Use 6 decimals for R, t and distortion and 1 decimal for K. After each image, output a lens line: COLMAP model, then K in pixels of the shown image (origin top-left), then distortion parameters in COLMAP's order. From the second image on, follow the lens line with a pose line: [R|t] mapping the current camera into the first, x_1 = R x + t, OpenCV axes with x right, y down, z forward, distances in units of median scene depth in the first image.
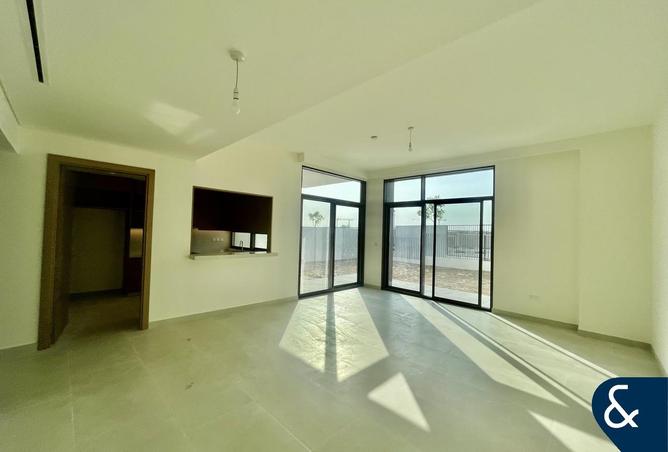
lens RADIAL K [[280.3, 0, 334.0], [0, 280.3, 226.0], [0, 0, 1]] dist [0.000264, 0.000043]
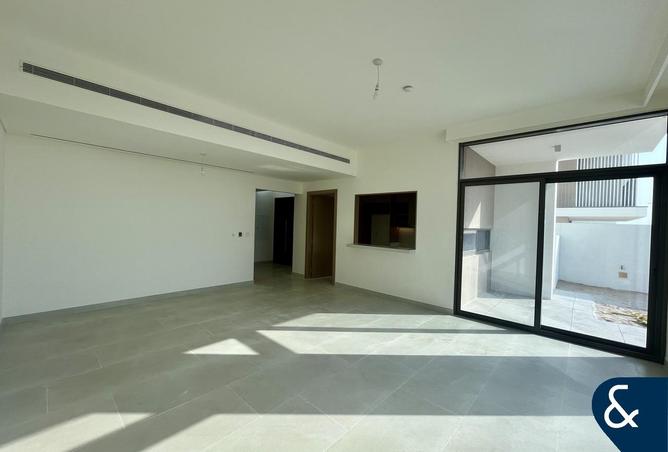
lens RADIAL K [[280.3, 0, 334.0], [0, 280.3, 226.0], [0, 0, 1]] dist [0.000264, 0.000043]
pose [[0.073472, -0.007650, -0.997268, 0.891545], [-0.011266, 0.999900, -0.008500, 0.026807], [0.997234, 0.011860, 0.073378, 0.791020]]
